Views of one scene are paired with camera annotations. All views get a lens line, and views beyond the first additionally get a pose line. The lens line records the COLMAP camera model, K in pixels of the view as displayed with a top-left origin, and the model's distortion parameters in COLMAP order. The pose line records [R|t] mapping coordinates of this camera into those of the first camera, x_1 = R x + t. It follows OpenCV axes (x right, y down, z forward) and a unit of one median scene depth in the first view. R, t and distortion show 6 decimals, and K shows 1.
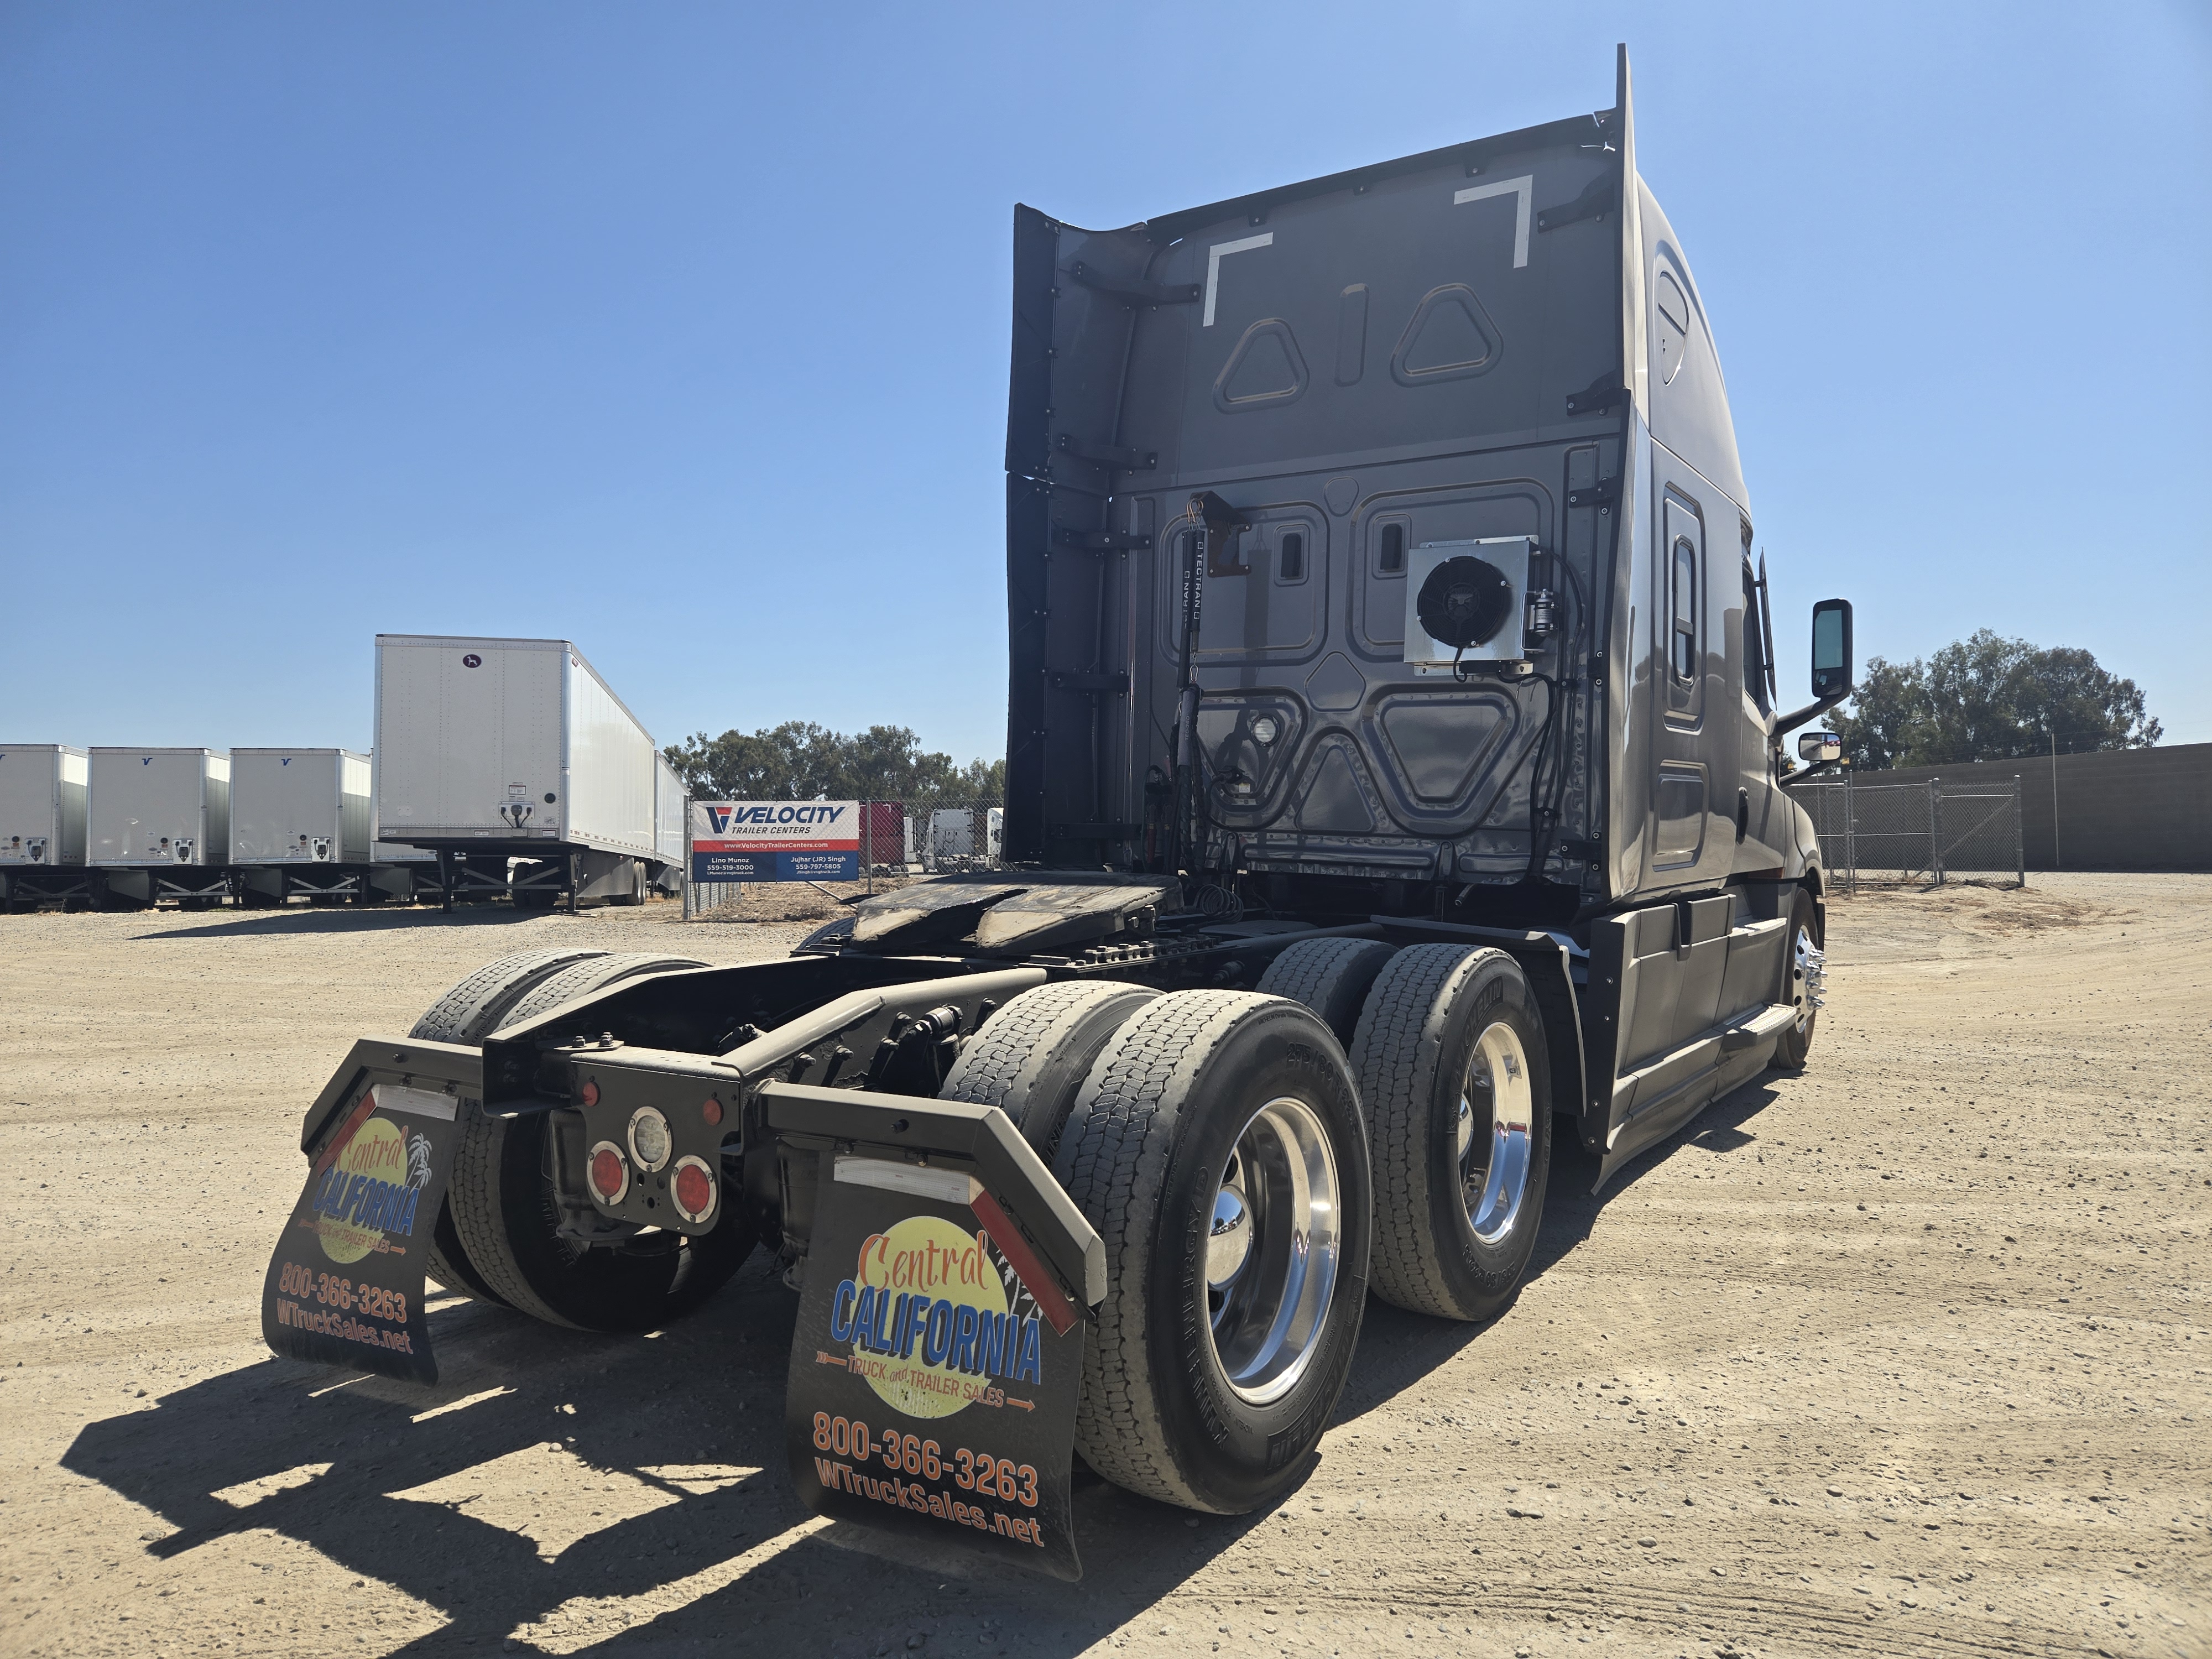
lens RADIAL K [[1494.6, 0, 1067.1], [0, 1494.6, 790.3], [0, 0, 1]] dist [0.027129, -0.002186]
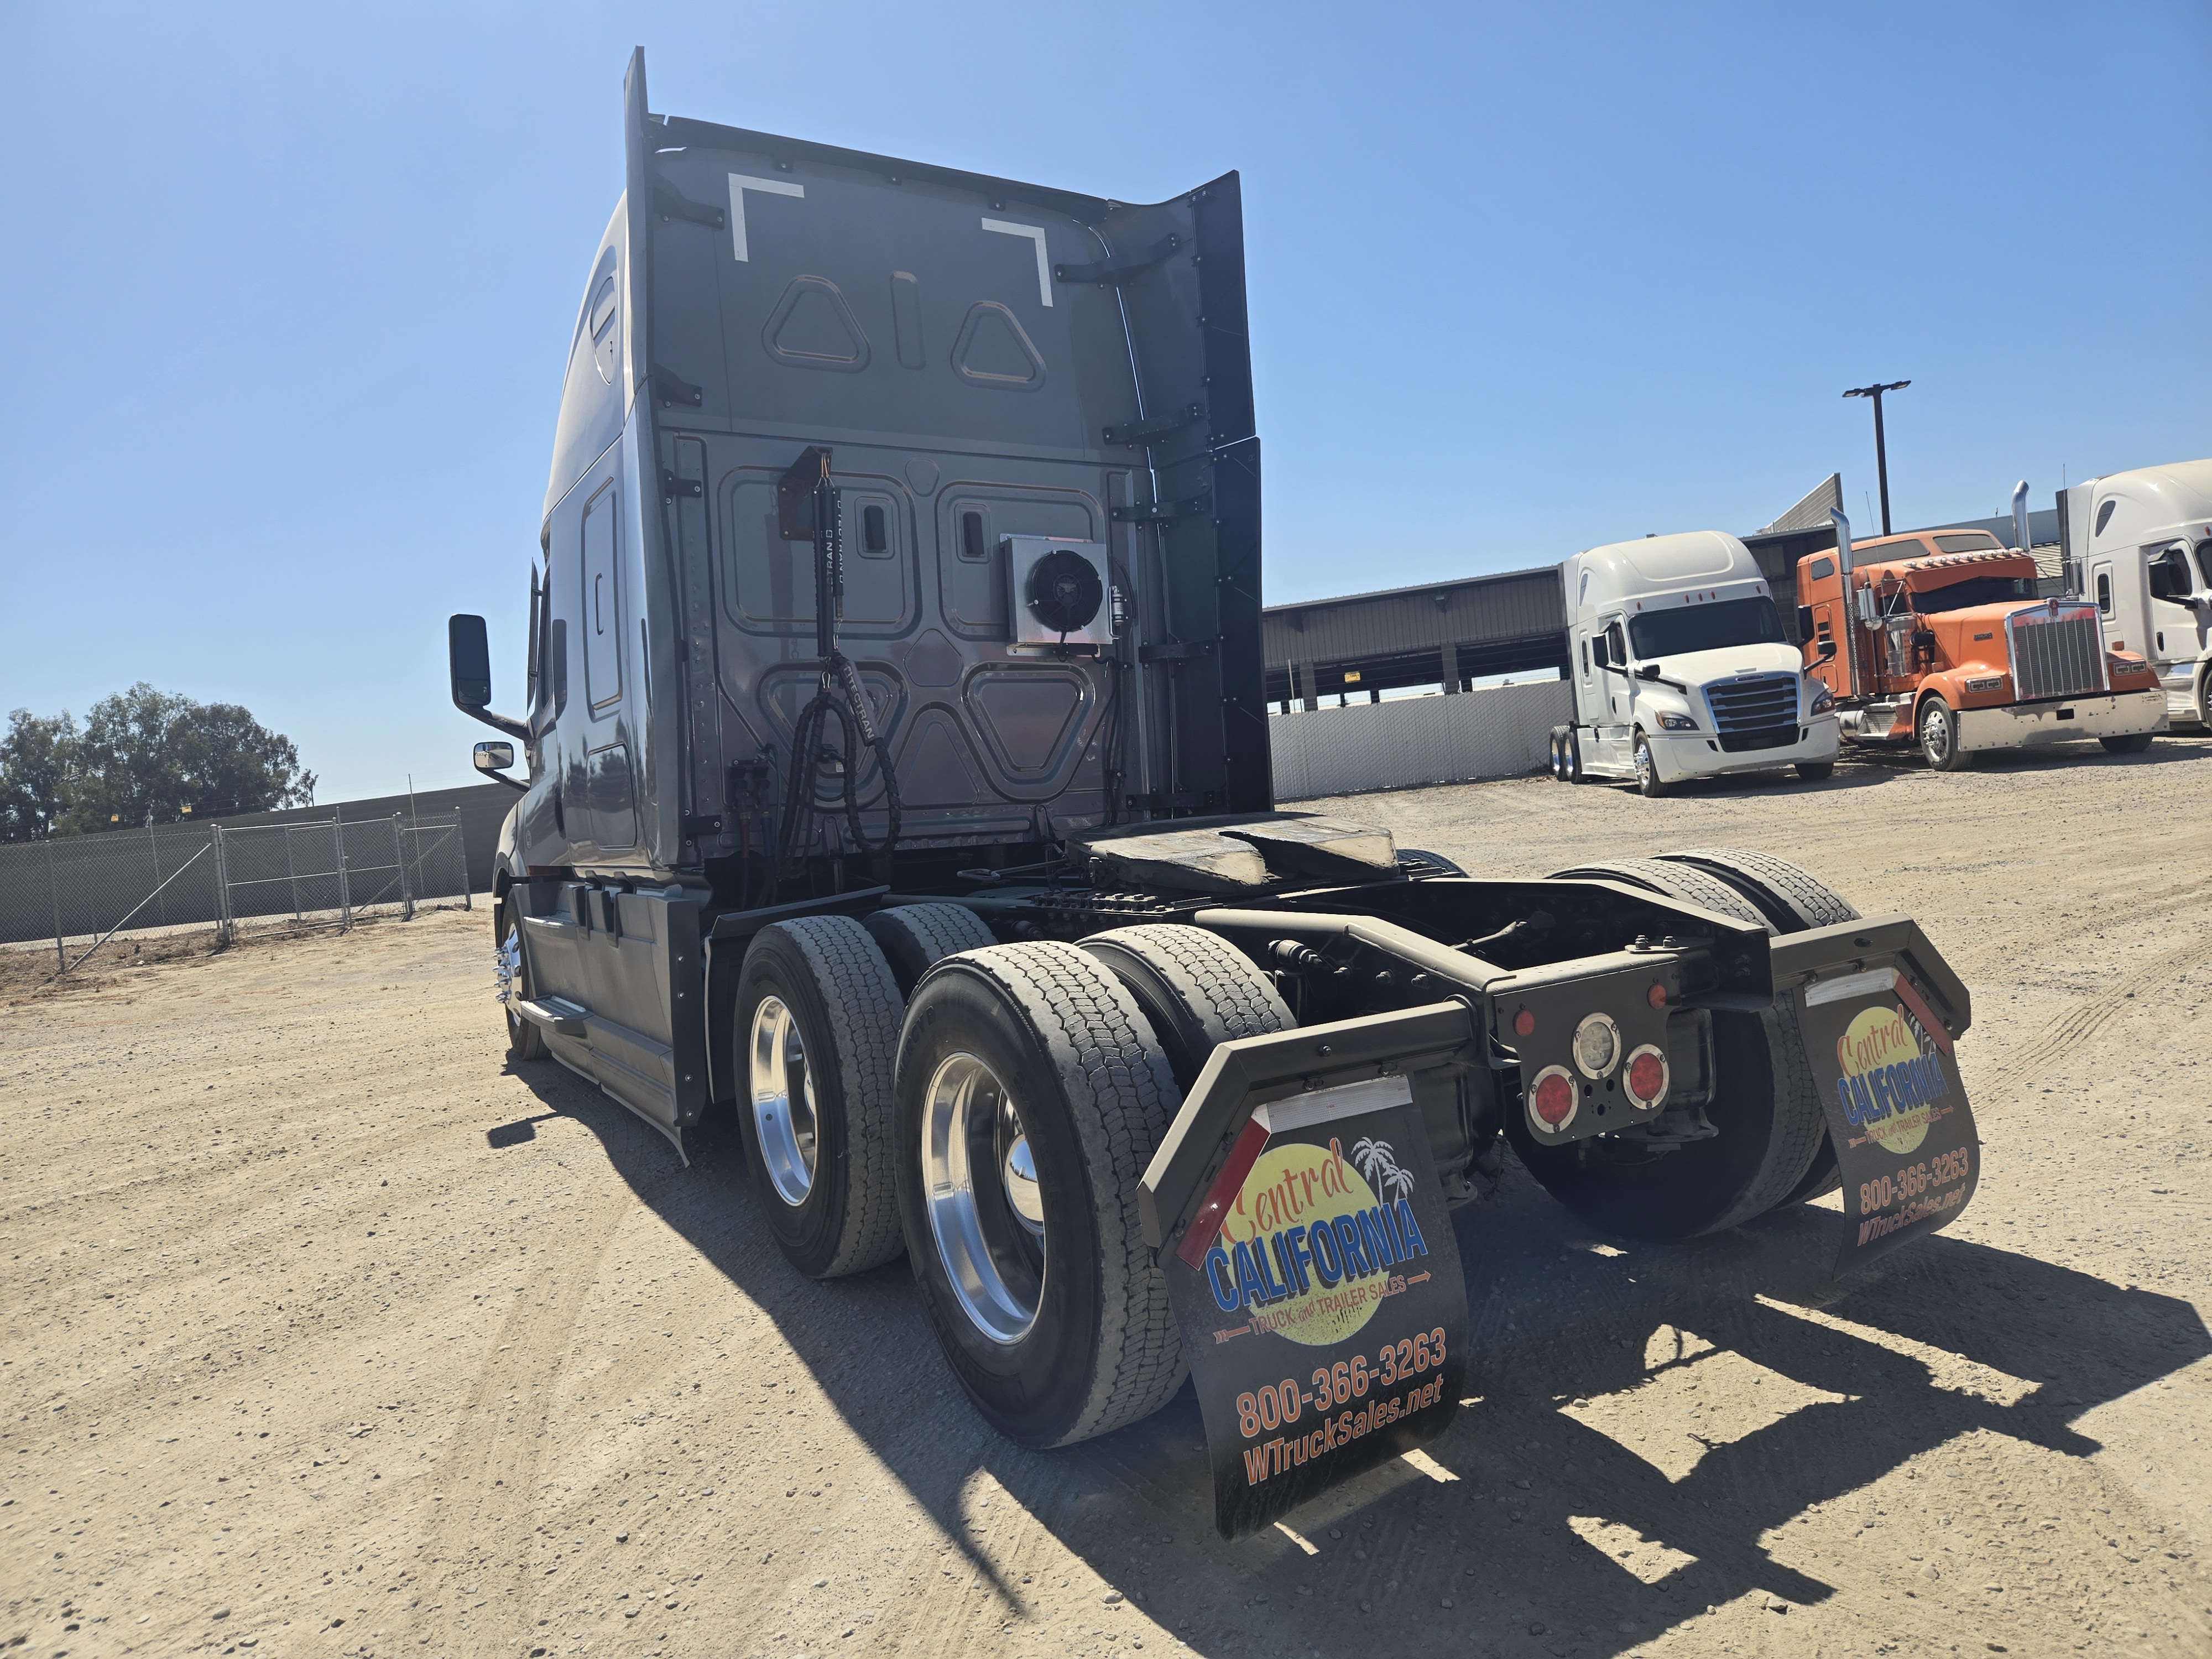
lens RADIAL K [[1446.3, 0, 1106.0], [0, 1446.3, 829.5], [0, 0, 1]] dist [0.073880, -0.084150]
pose [[0.434524, -0.052107, 0.899152, -1.159965], [0.059501, 0.997805, 0.029070, 0.039983], [-0.898693, 0.040869, 0.436670, 0.789406]]
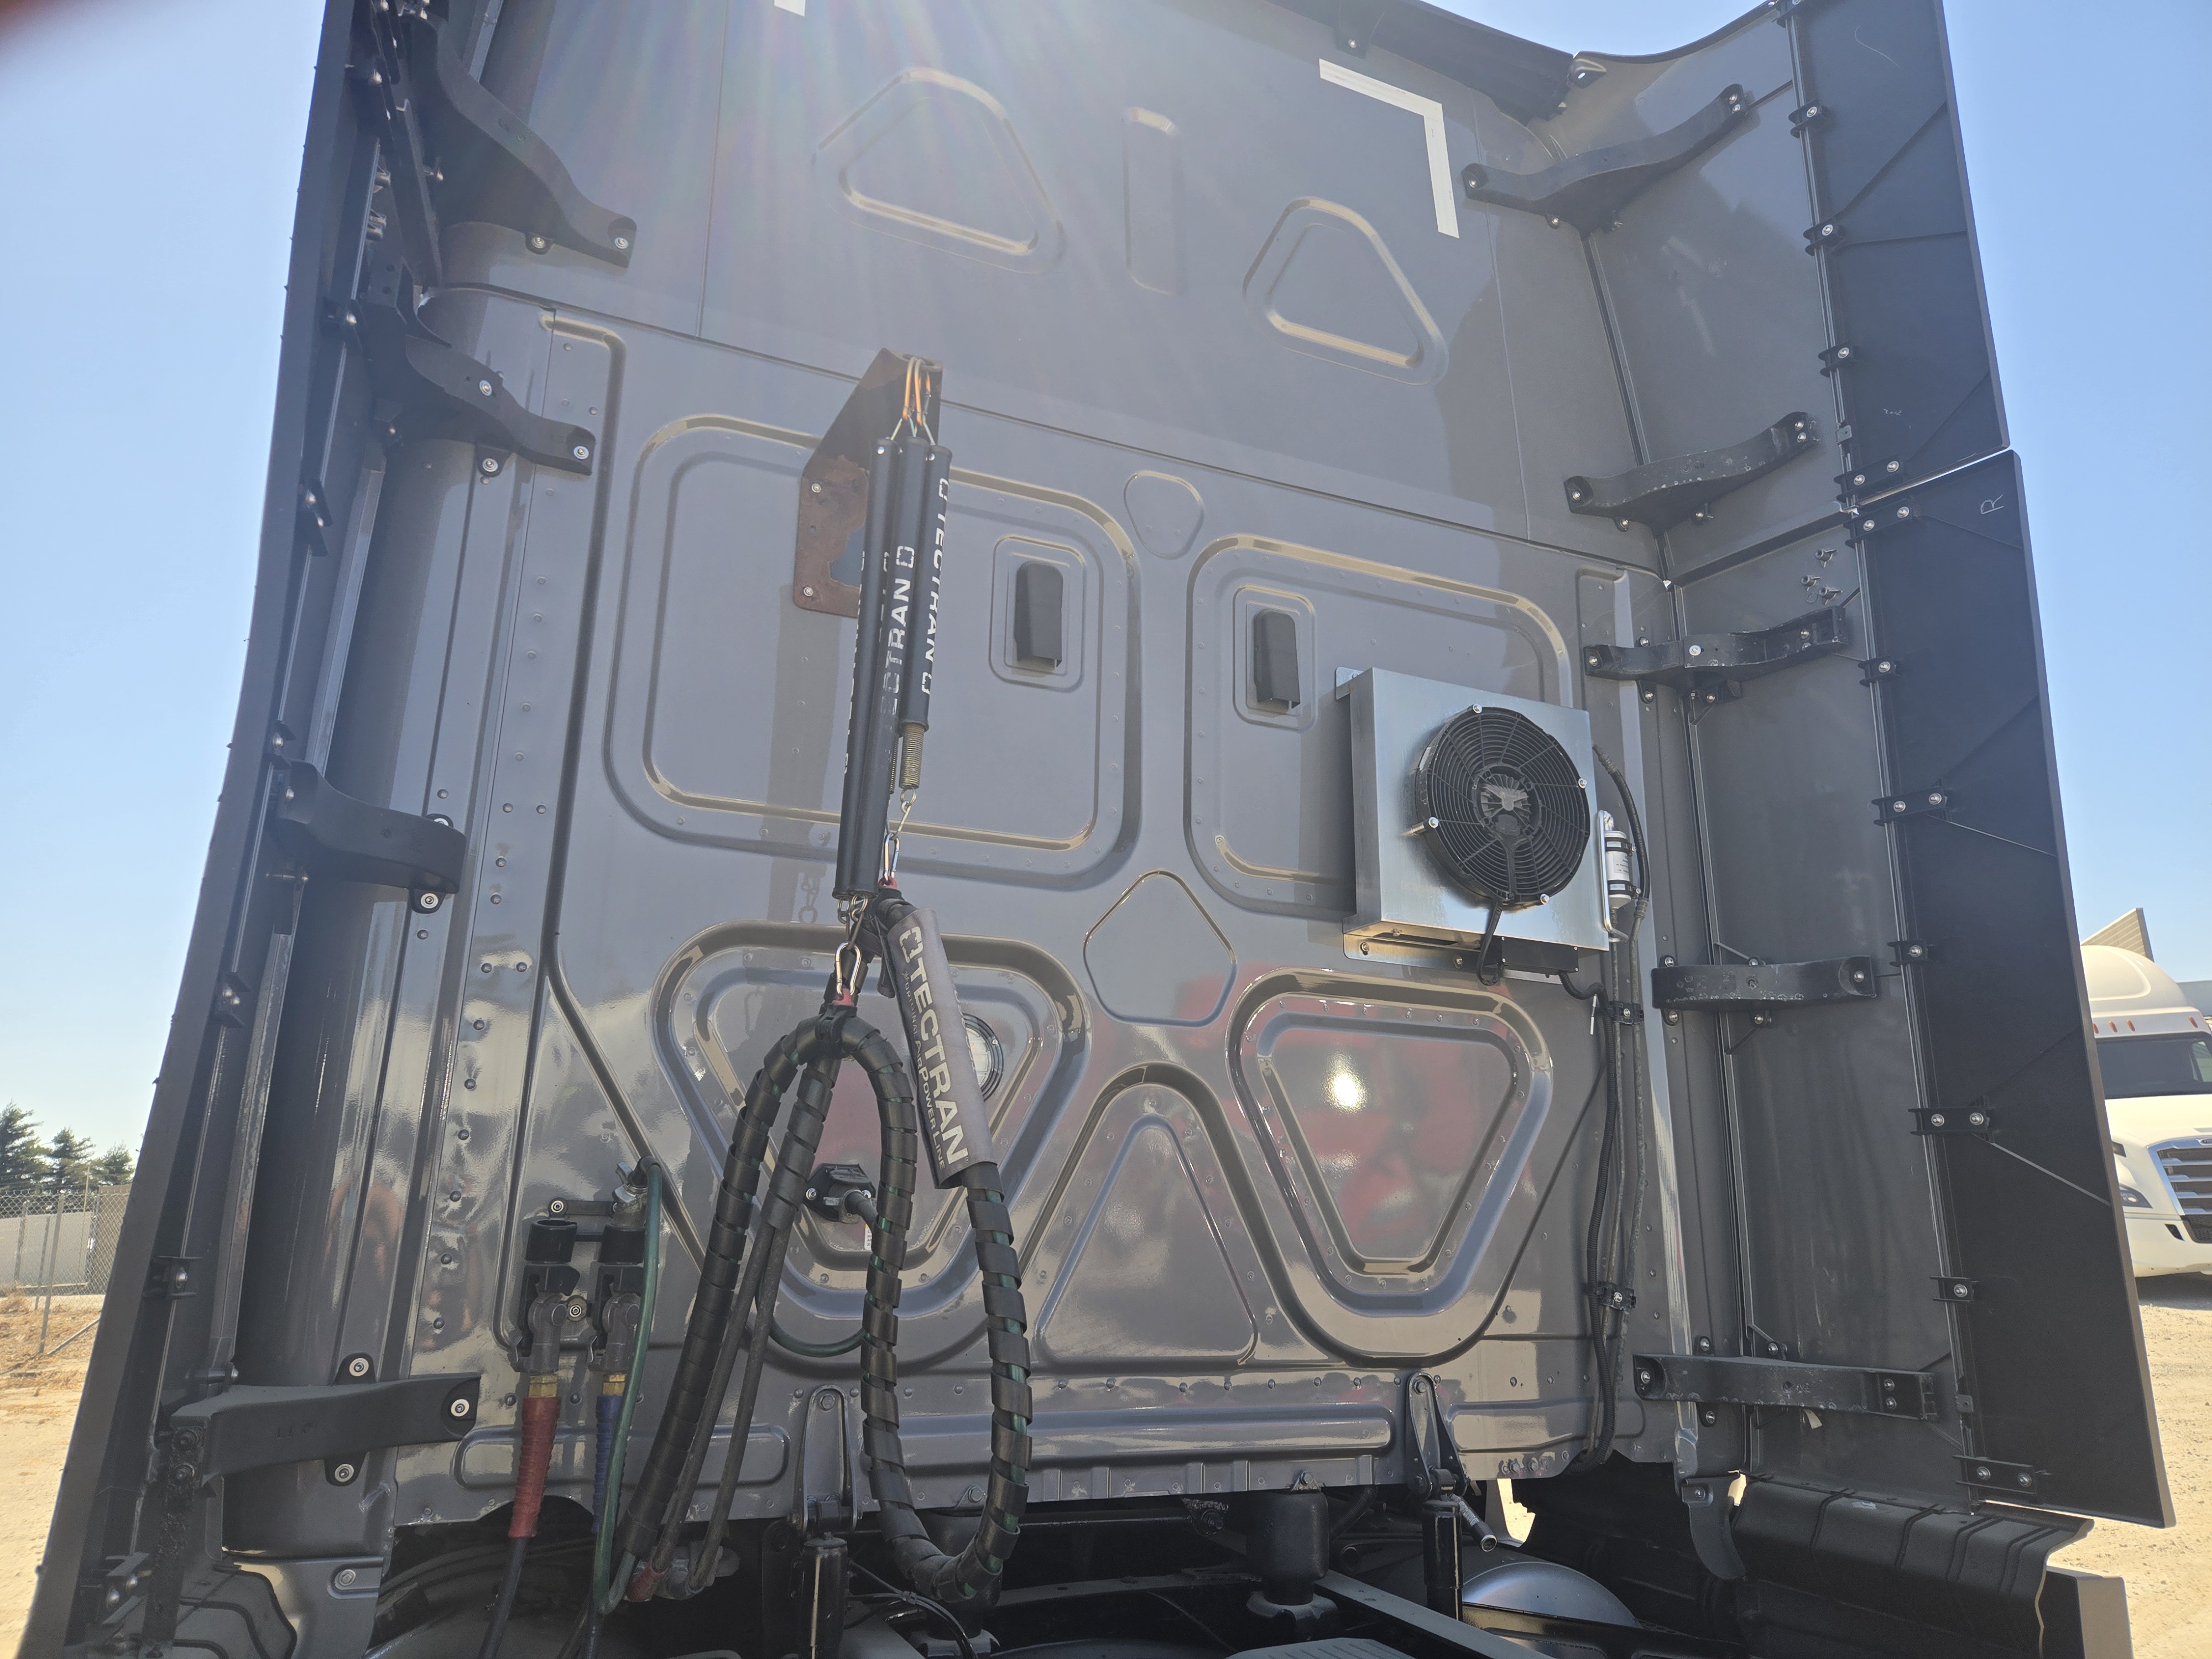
lens RADIAL K [[1448.7, 0, 1106.0], [0, 1448.7, 829.5], [0, 0, 1]] dist [0.036333, -0.000814]
pose [[0.528371, 0.214345, 0.821511, -0.244093], [-0.015111, 0.969827, -0.243324, -0.018789], [-0.848879, 0.116152, 0.515667, 1.399154]]
